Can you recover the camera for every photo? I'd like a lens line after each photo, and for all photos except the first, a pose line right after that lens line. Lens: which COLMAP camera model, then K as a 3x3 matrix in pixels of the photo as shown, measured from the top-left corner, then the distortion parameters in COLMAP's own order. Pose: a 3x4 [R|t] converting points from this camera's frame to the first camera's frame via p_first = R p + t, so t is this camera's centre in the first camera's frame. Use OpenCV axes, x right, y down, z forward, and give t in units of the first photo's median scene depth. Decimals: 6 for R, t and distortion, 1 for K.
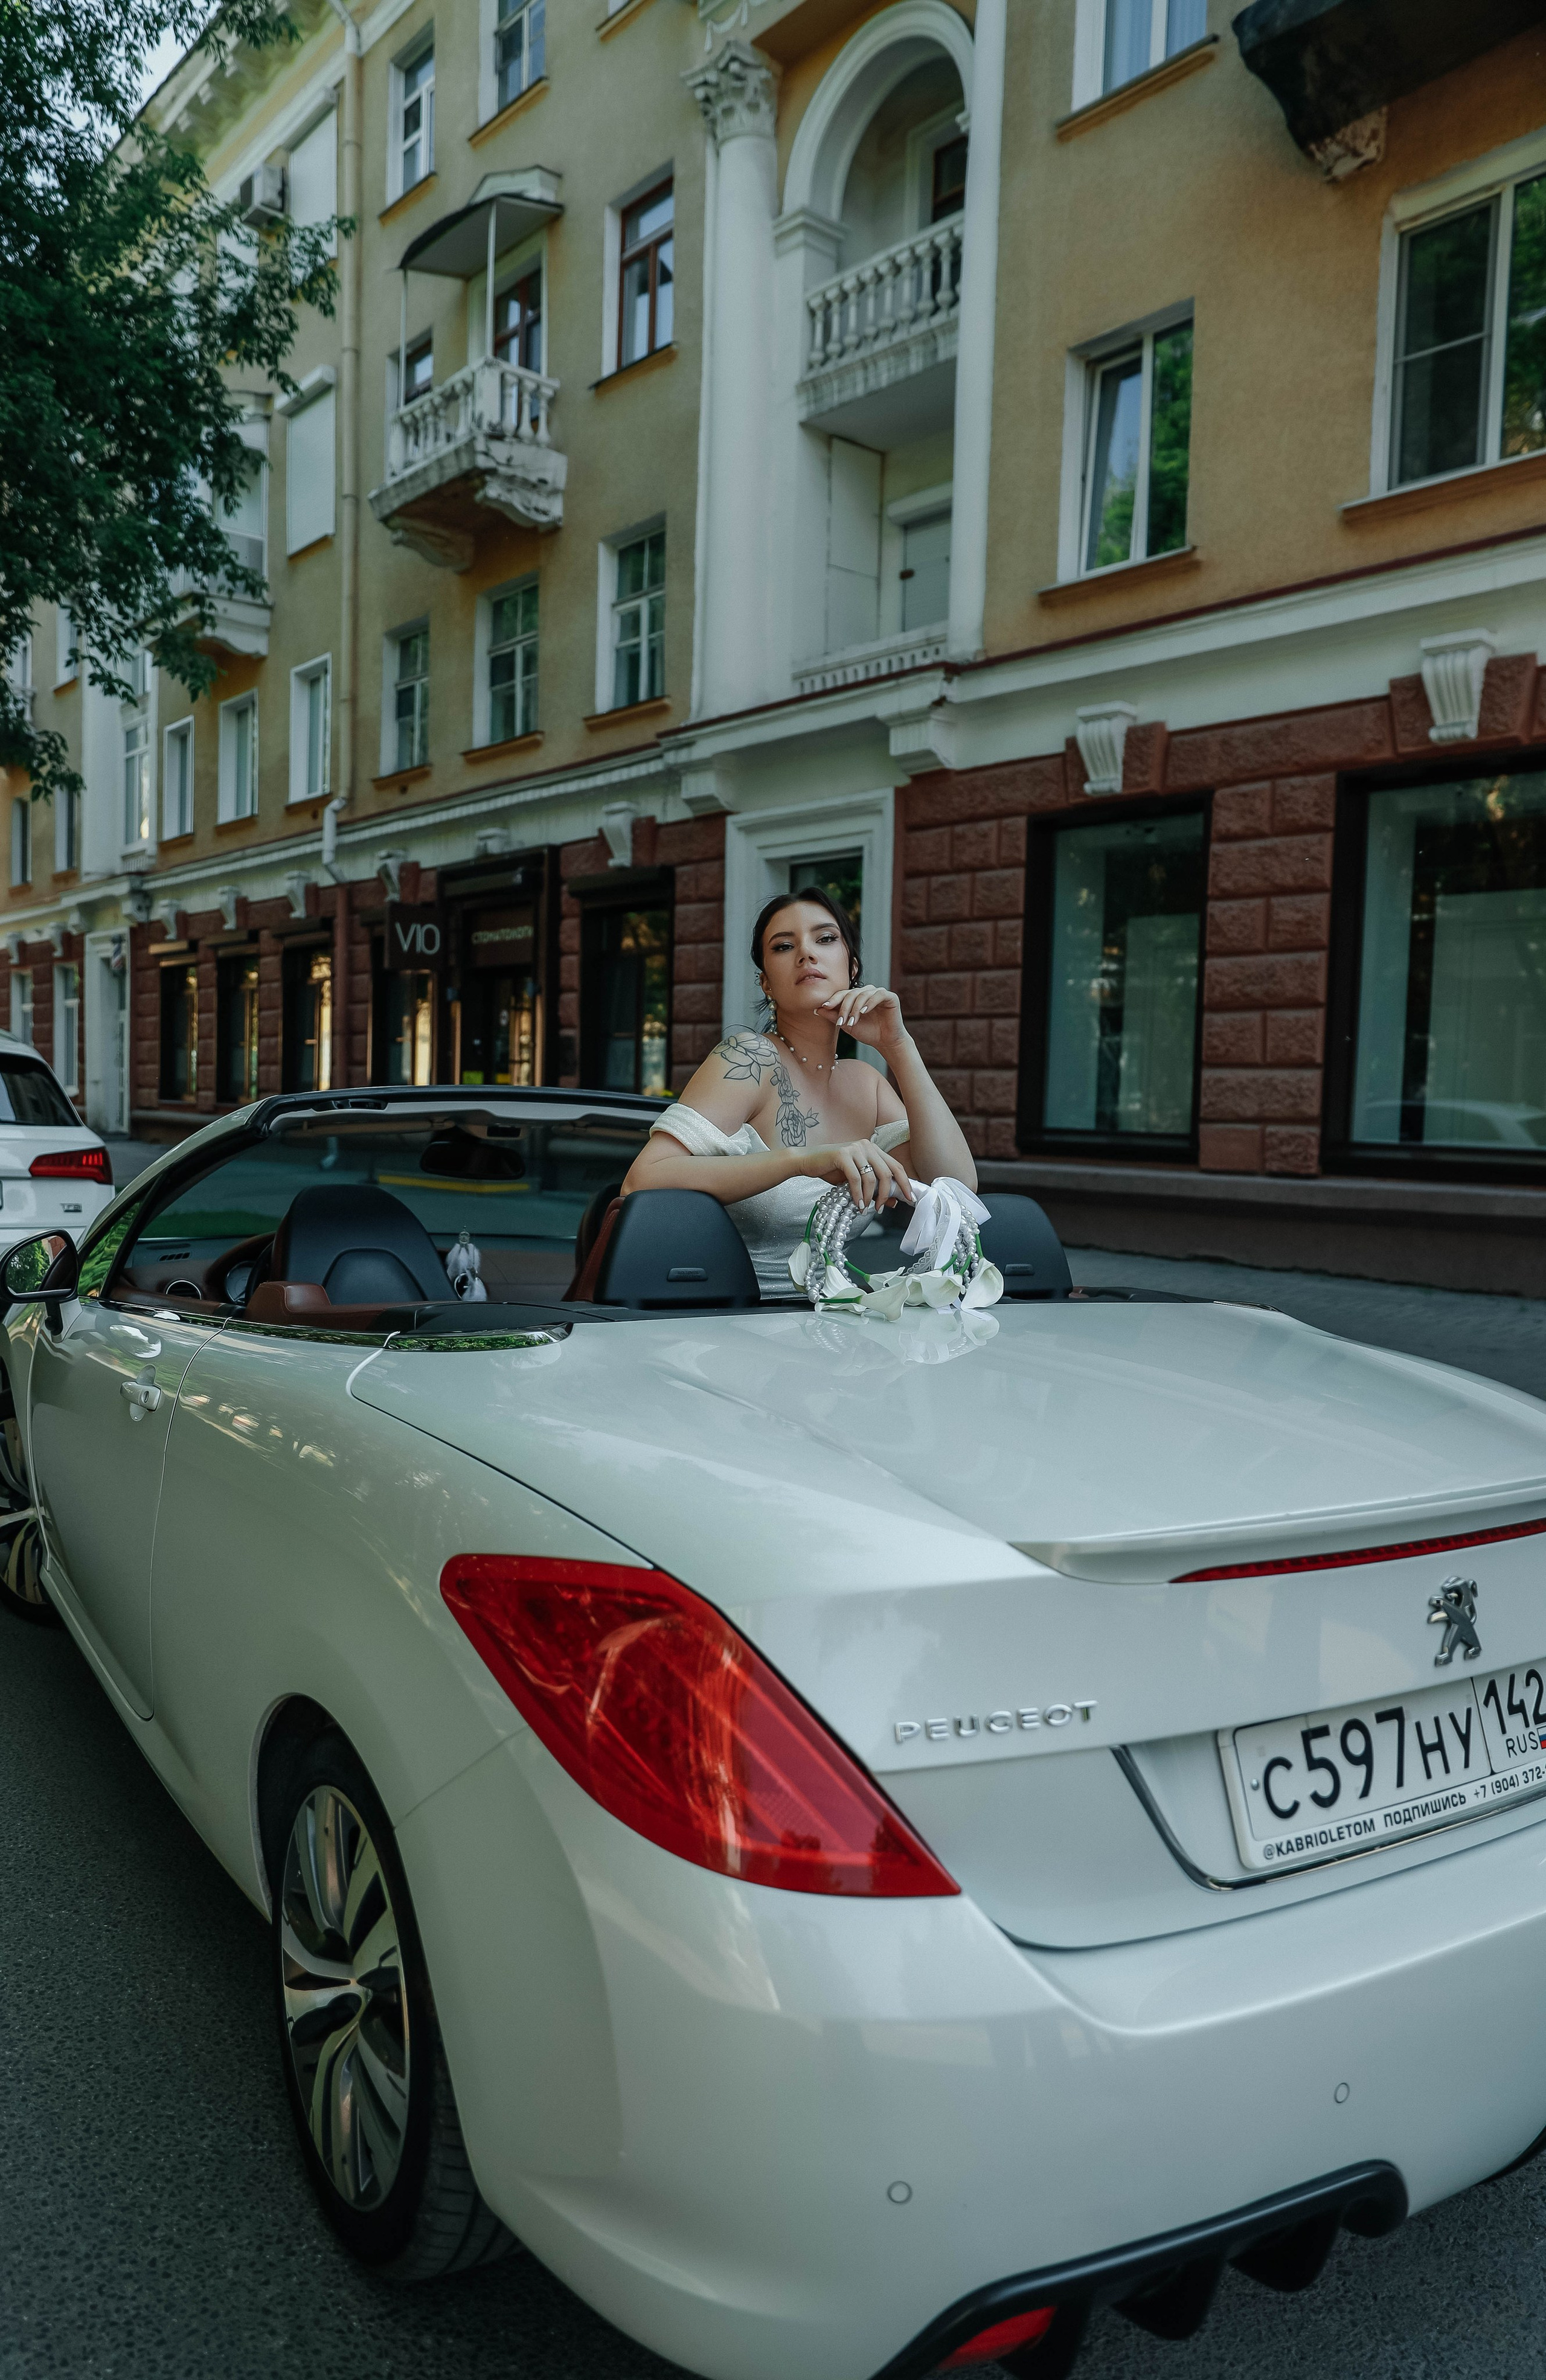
lens RADIAL K [[1678.4, 0, 734.5], [0, 1678.4, 1248.2], [0, 0, 1]] dist [-0.109010, 0.086212]
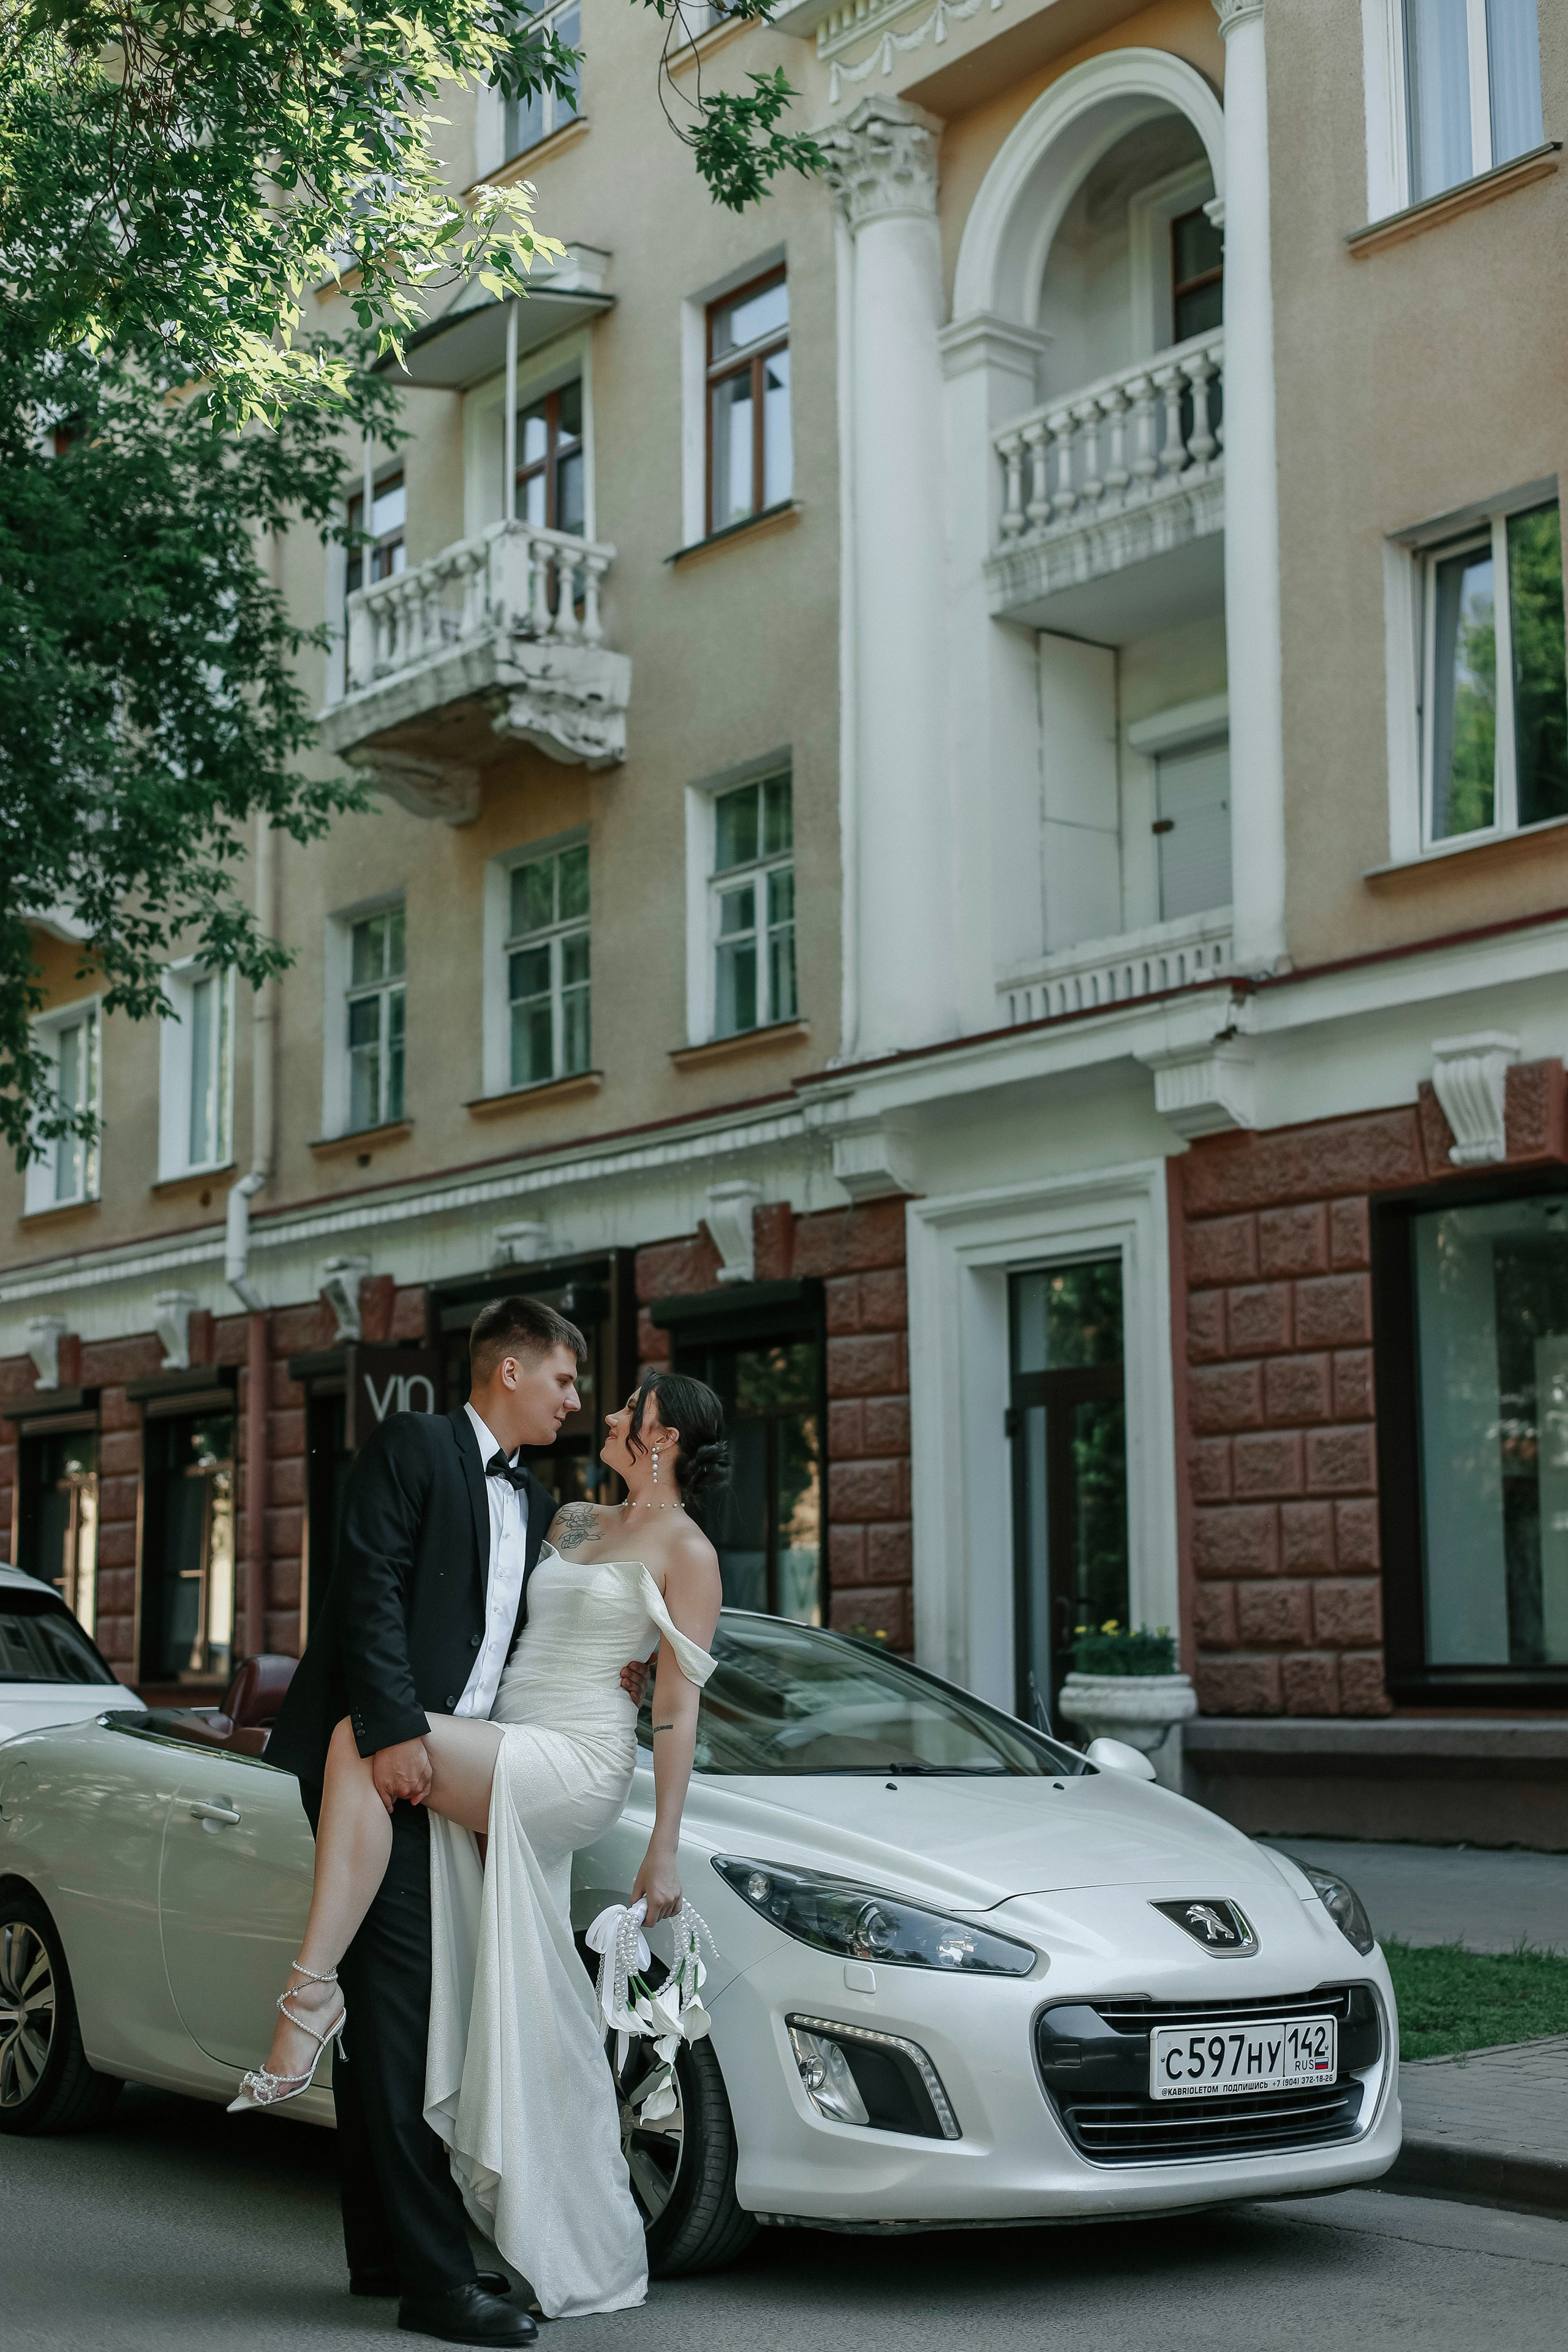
lens RADIAL K [[3293.8, 0, 787.2], [0, 3293.8, 1182.6], [0, 0, 1]] dist [0.022568, 0.000000]
pose [[0.999307, -0.035545, -0.011049, -0.037442], [0.031991, 0.971899, -0.233216, 0.032225], [0.019028, 0.232700, 0.972362, -0.257123]]
